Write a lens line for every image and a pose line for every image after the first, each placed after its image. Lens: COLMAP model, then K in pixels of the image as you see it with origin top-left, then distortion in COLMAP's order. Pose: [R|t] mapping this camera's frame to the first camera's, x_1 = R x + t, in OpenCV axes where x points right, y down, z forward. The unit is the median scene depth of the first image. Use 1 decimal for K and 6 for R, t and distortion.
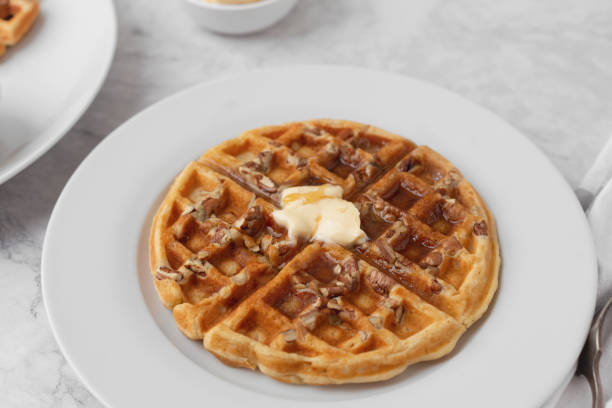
lens RADIAL K [[948.2, 0, 306.0], [0, 948.2, 204.0], [0, 0, 1]] dist [-0.039104, -0.154644]
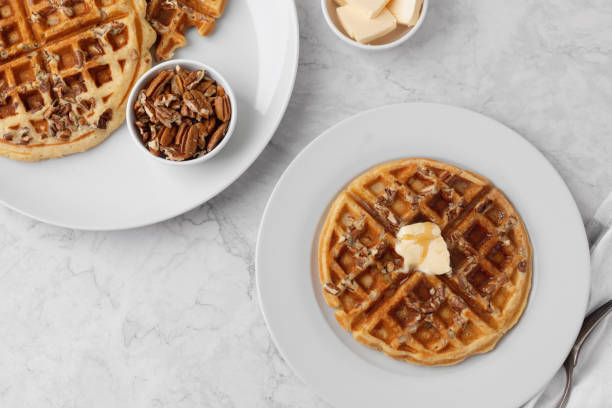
lens RADIAL K [[918.6, 0, 306.0], [0, 918.6, 204.0], [0, 0, 1]] dist [-0.021884, -0.120934]
pose [[0.997459, 0.064614, -0.030007, -0.149042], [-0.037910, 0.838014, 0.544330, -0.927348], [0.060318, -0.541809, 0.838334, -0.289893]]
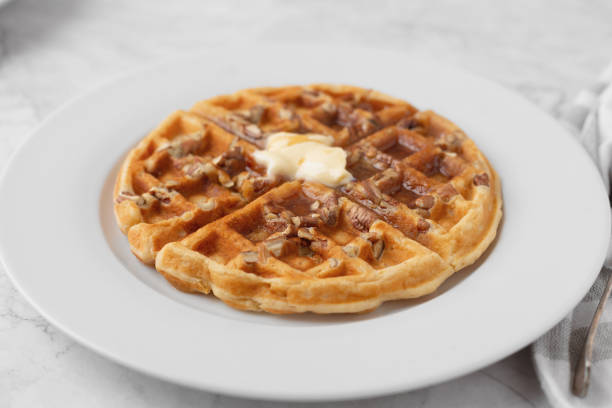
lens RADIAL K [[948.2, 0, 306.0], [0, 948.2, 204.0], [0, 0, 1]] dist [-0.039104, -0.154644]
pose [[0.994882, 0.059895, -0.081378, 0.096010], [-0.074131, 0.979931, -0.185039, 0.231675], [0.068662, 0.190125, 0.979356, 0.118723]]
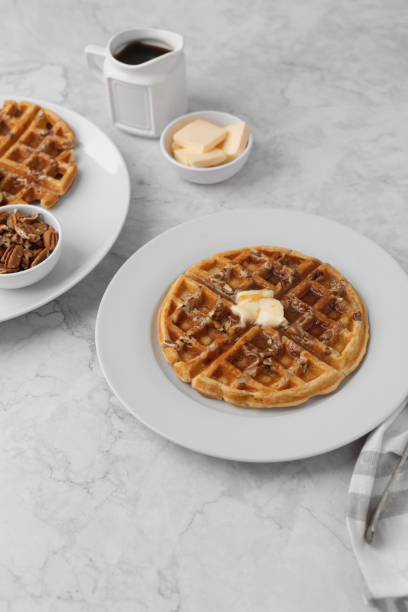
lens RADIAL K [[918.6, 0, 204.0], [0, 918.6, 306.0], [0, 0, 1]] dist [-0.021884, -0.120934]
pose [[0.997633, -0.004981, -0.068578, 0.028603], [0.008168, 0.998895, 0.046276, -0.069989], [0.068271, -0.046726, 0.996572, -0.626849]]
